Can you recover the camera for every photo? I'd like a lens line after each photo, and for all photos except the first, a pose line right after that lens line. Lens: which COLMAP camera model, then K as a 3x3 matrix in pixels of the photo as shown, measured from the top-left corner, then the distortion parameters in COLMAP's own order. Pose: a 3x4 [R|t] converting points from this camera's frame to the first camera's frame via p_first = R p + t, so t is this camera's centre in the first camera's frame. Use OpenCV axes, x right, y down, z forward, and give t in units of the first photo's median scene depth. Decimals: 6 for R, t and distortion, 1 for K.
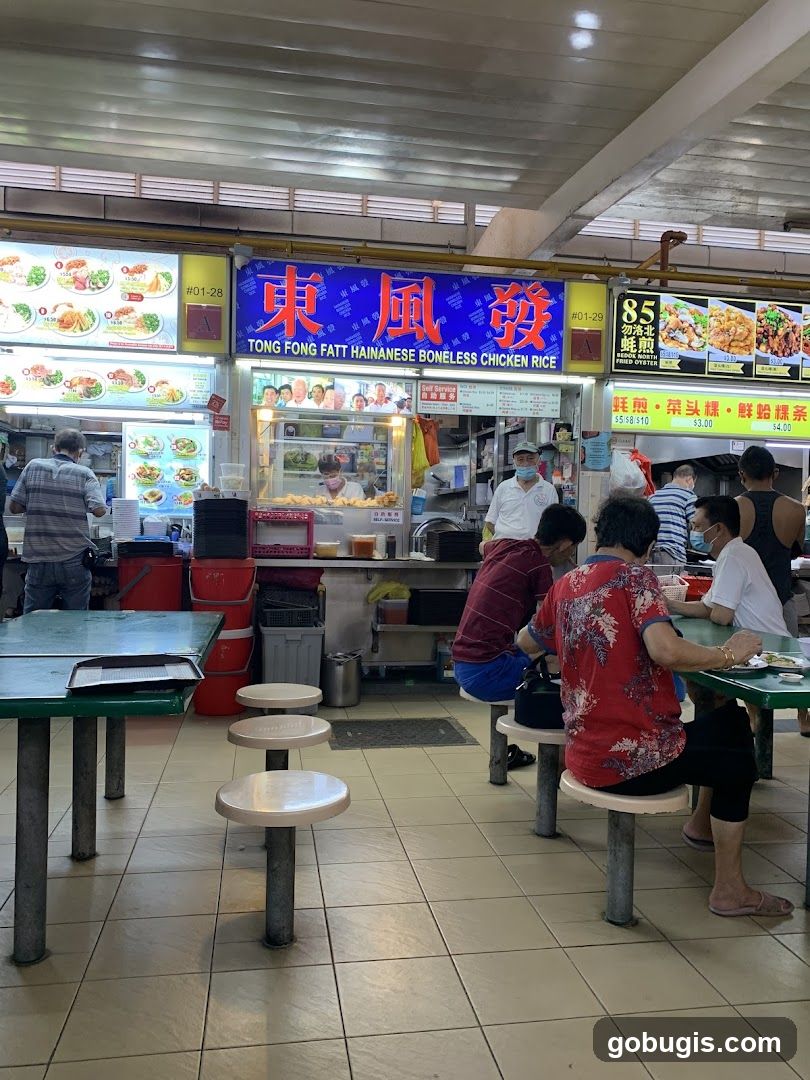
lens RADIAL K [[813.1, 0, 402.7], [0, 813.1, 543.9], [0, 0, 1]] dist [0.033308, -0.055931]
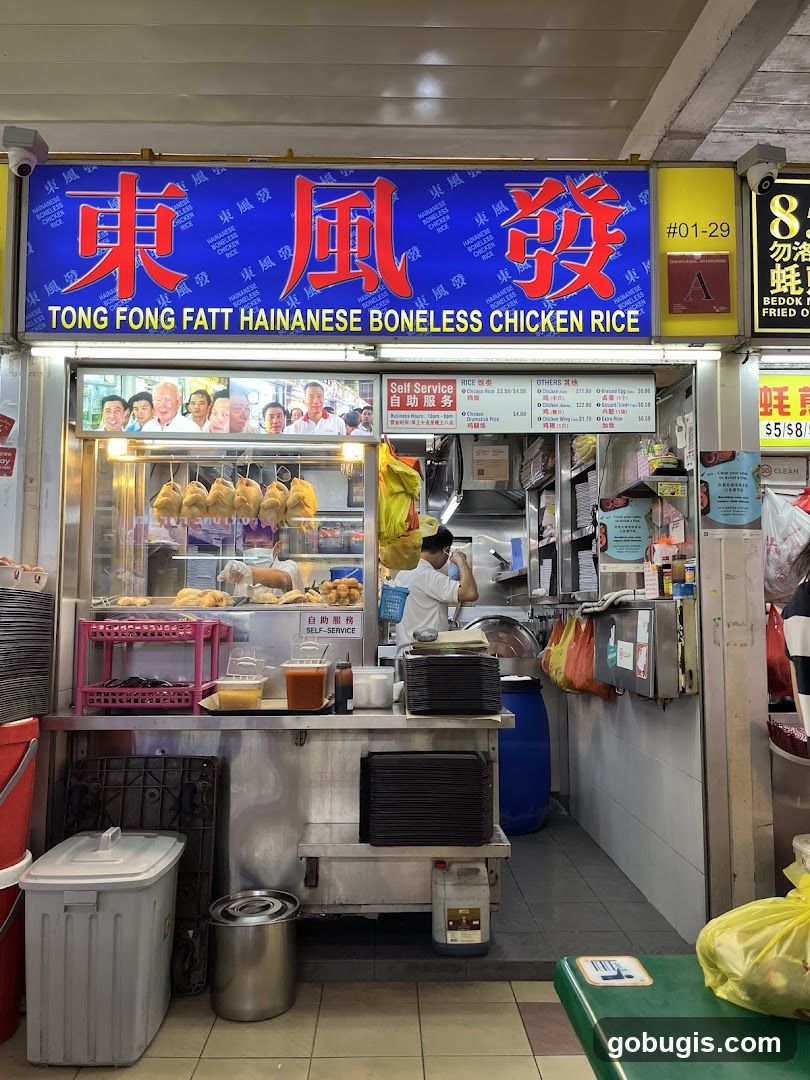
lens RADIAL K [[813.1, 0, 395.9], [0, 813.1, 548.2], [0, 0, 1]] dist [0.033308, -0.055931]
pose [[0.987495, -0.030881, -0.154596, 0.111934], [0.015025, 0.994599, -0.102704, -0.028864], [0.156932, 0.099097, 0.982625, 0.485644]]
